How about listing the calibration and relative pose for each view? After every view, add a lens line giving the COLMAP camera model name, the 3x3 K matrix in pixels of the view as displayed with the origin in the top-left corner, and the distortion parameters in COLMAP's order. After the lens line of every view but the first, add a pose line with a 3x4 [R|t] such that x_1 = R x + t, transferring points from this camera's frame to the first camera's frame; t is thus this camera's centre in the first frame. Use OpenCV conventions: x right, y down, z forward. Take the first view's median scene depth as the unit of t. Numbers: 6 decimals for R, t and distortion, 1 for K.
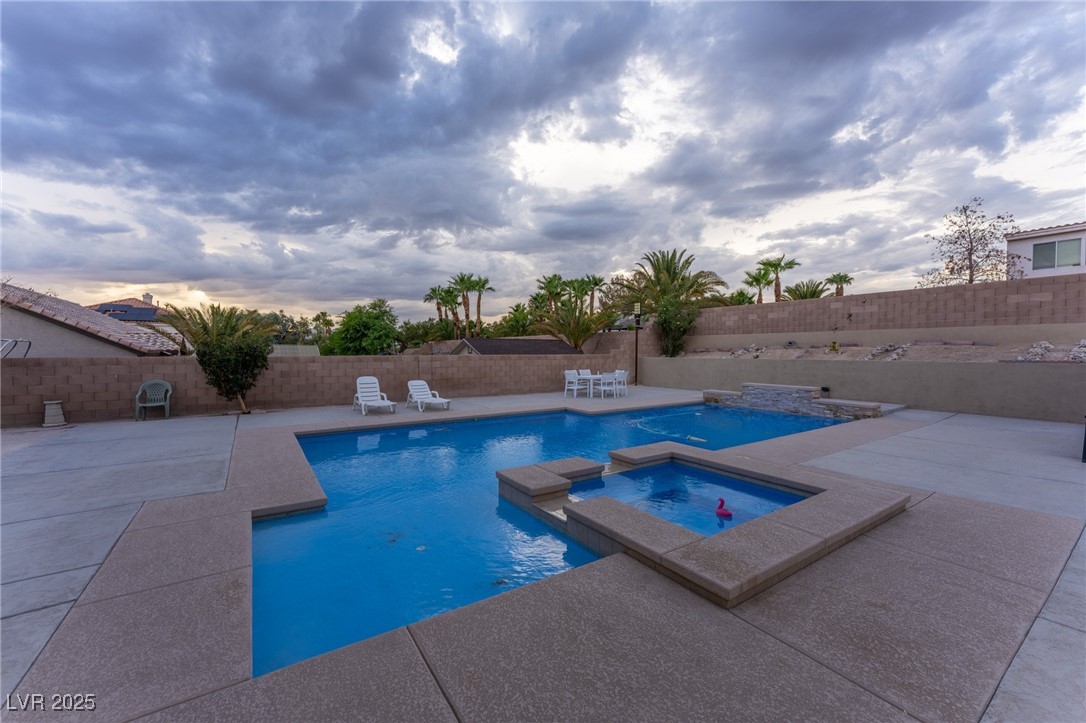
lens RADIAL K [[435.8, 0, 541.4], [0, 435.8, 359.0], [0, 0, 1]] dist [-0.004082, 0.000147]
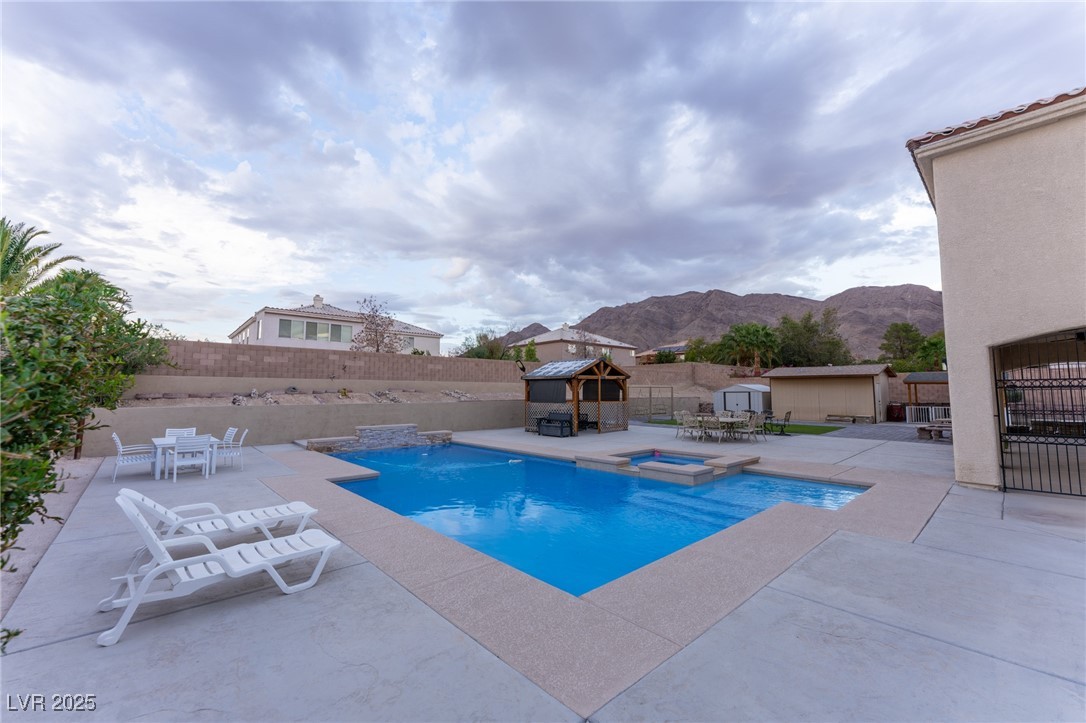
lens RADIAL K [[435.8, 0, 539.5], [0, 435.8, 383.7], [0, 0, 1]] dist [-0.004082, 0.000147]
pose [[-0.145552, 0.023191, 0.989079, -0.095108], [0.019717, 0.999595, -0.020536, -0.002913], [-0.989154, 0.016513, -0.145950, 0.105596]]
